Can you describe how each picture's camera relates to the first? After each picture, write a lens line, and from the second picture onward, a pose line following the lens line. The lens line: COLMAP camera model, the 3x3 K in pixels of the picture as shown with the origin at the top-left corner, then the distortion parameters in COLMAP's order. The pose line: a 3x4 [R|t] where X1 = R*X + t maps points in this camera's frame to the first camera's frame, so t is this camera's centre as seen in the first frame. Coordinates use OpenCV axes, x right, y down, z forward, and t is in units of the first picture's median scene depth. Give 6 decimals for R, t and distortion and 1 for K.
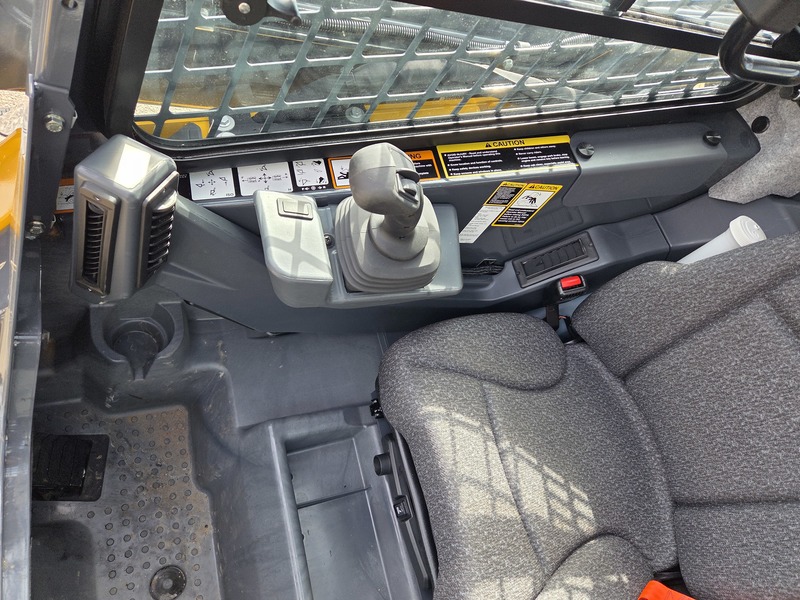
lens RADIAL K [[536.9, 0, 400.6], [0, 536.9, 303.5], [0, 0, 1]] dist [0.080385, -0.064822]
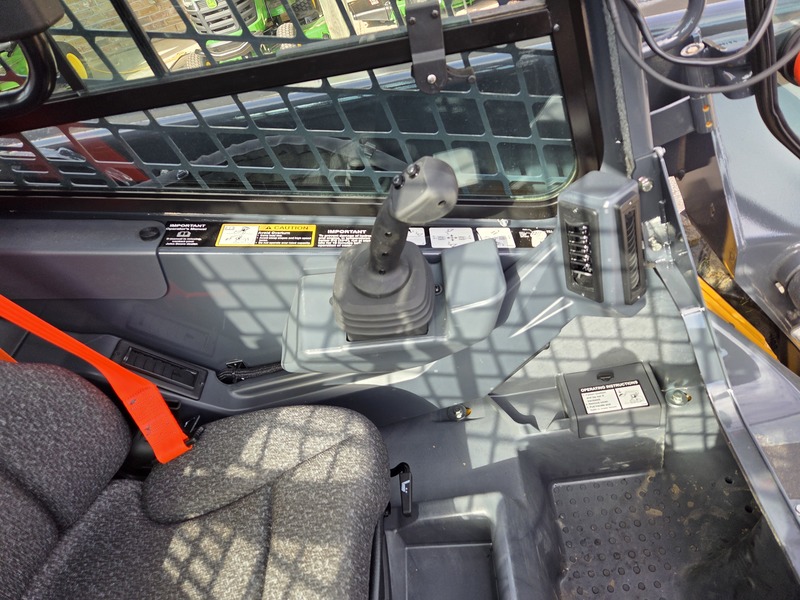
lens RADIAL K [[536.9, 0, 400.6], [0, 536.9, 303.5], [0, 0, 1]] dist [0.080385, -0.064822]
pose [[-0.948727, -0.313821, 0.037855, 0.110024], [0.135510, -0.295595, 0.945654, -0.282001], [-0.285576, 0.902297, 0.322965, 0.321833]]
